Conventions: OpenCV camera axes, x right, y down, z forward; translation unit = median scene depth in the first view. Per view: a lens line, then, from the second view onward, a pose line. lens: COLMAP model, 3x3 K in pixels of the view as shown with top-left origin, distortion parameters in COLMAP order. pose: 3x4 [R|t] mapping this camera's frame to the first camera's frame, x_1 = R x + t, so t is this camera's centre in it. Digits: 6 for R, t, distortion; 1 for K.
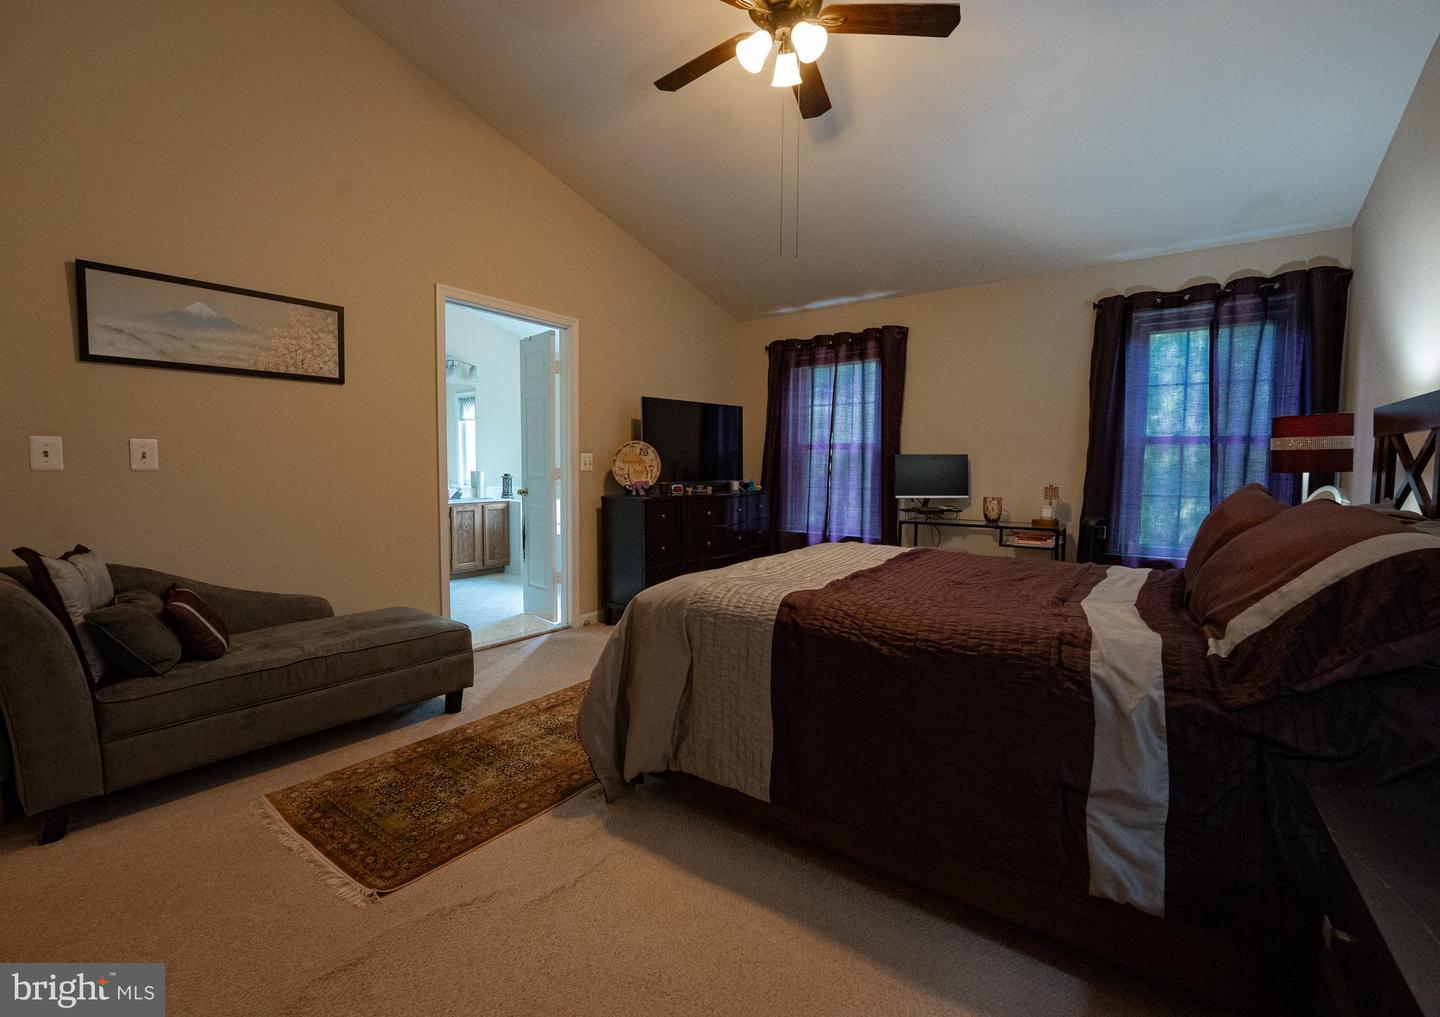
lens RADIAL K [[529.2, 0, 711.8], [0, 529.2, 502.2], [0, 0, 1]] dist [-0.006233, -0.000042]
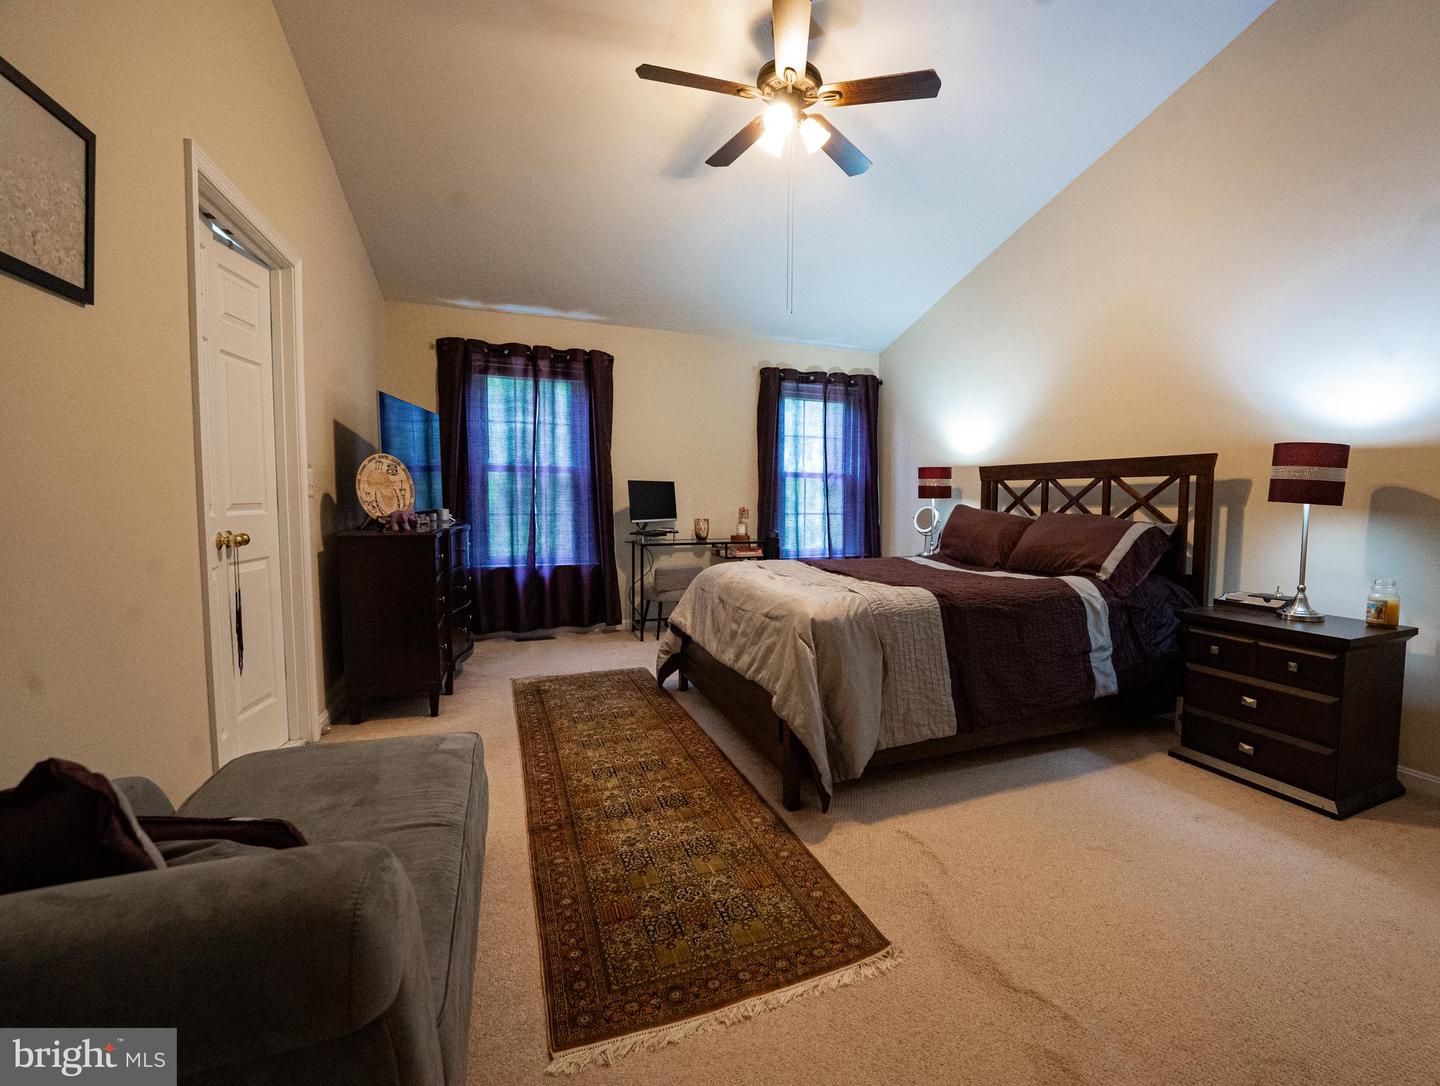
lens RADIAL K [[576.6, 0, 726.9], [0, 576.6, 537.5], [0, 0, 1]] dist [-0.010836, -0.000059]
pose [[0.620520, -0.055380, 0.782233, -0.511863], [0.045051, 0.998373, 0.034945, -0.011793], [-0.782896, 0.013556, 0.622005, 0.186858]]
